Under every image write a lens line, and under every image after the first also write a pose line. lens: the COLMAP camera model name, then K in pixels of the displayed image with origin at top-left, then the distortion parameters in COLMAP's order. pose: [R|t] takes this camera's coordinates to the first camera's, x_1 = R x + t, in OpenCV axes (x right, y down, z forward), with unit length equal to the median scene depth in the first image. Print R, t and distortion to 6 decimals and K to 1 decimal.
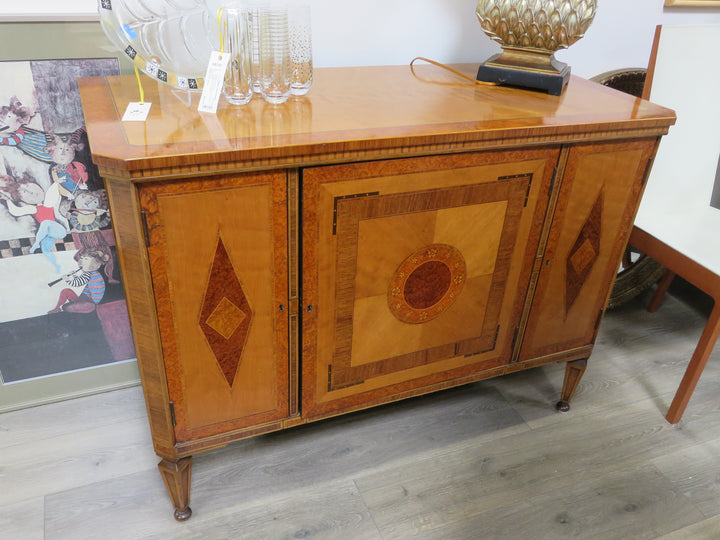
lens RADIAL K [[614.0, 0, 364.2], [0, 614.0, 298.1], [0, 0, 1]] dist [0.012219, -0.004883]
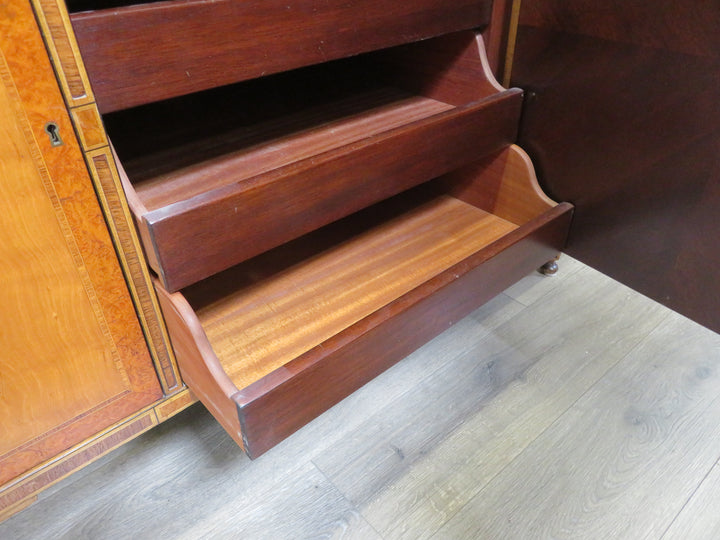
lens RADIAL K [[542.5, 0, 360.0], [0, 542.5, 270.0], [0, 0, 1]] dist [0.008146, 0.000408]
pose [[0.947145, -0.245724, 0.206243, -0.044876], [0.234248, 0.968984, 0.078722, 0.108884], [-0.219190, -0.026249, 0.975329, 0.603683]]
